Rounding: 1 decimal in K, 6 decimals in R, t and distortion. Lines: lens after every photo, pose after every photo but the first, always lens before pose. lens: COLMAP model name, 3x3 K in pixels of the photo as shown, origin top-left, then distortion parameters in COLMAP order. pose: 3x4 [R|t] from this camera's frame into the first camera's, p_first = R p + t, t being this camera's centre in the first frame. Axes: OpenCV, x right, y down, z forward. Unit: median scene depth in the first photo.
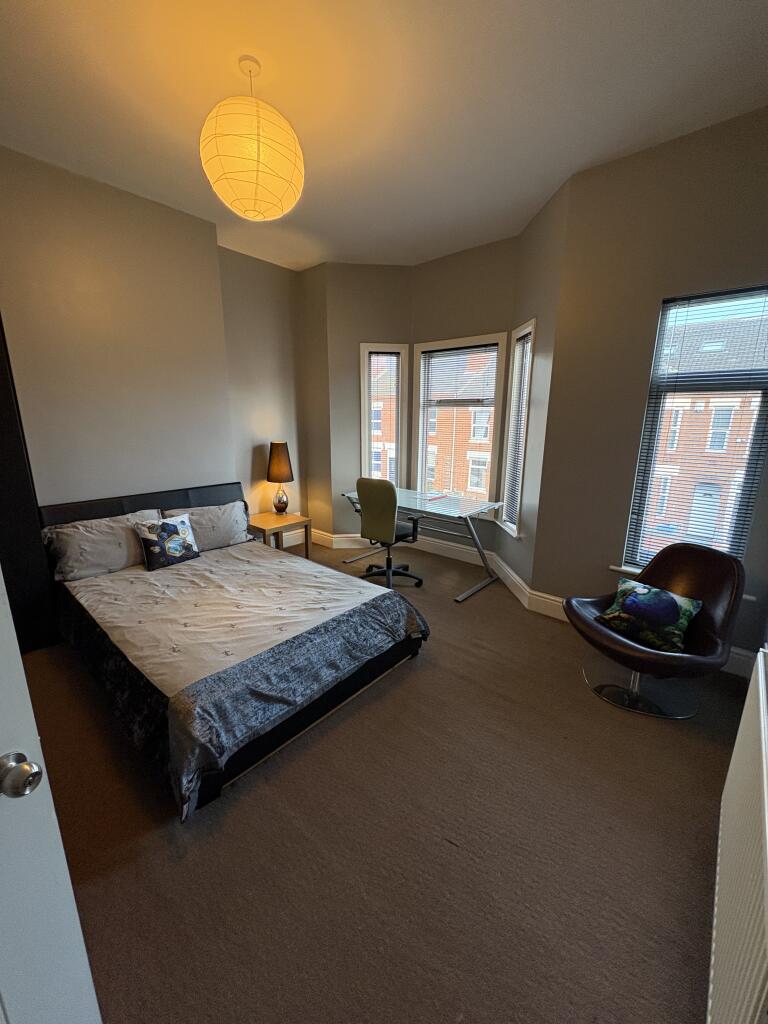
lens RADIAL K [[407.2, 0, 385.1], [0, 407.2, 512.9], [0, 0, 1]] dist [-0.002156, -0.000332]
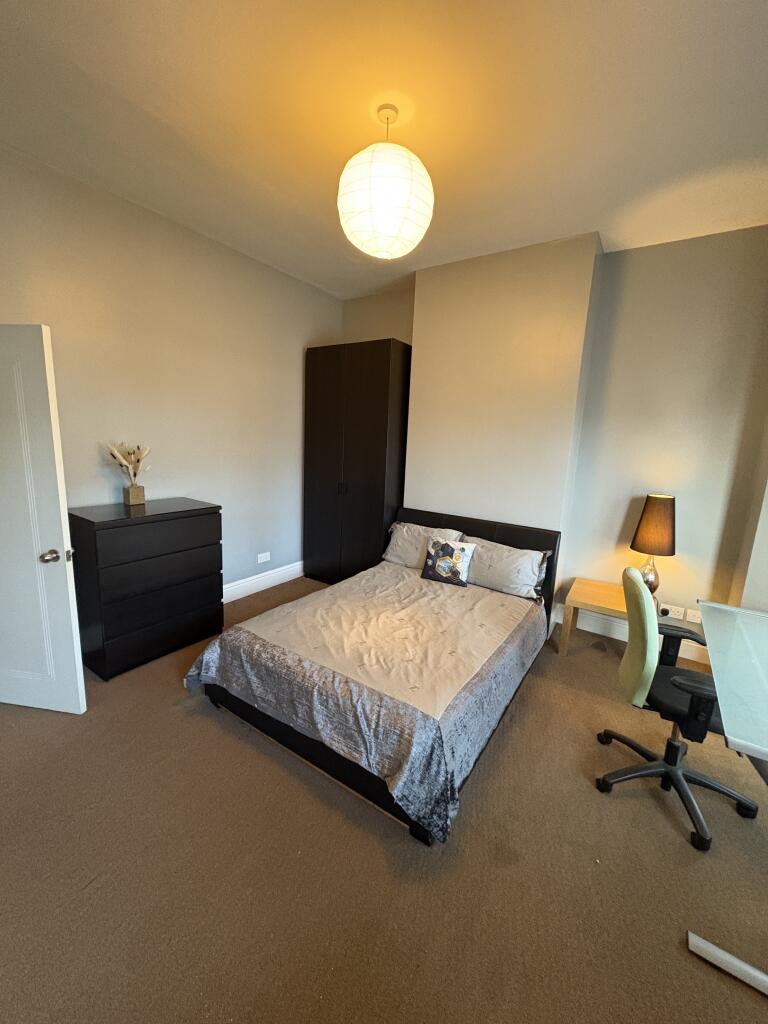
lens RADIAL K [[407.2, 0, 382.2], [0, 407.2, 511.9], [0, 0, 1]] dist [-0.002156, -0.000332]
pose [[0.129814, 0.177591, -0.975505, 0.503661], [-0.275526, 0.951544, 0.136564, -0.161936], [0.952488, 0.251049, 0.172455, 0.631279]]
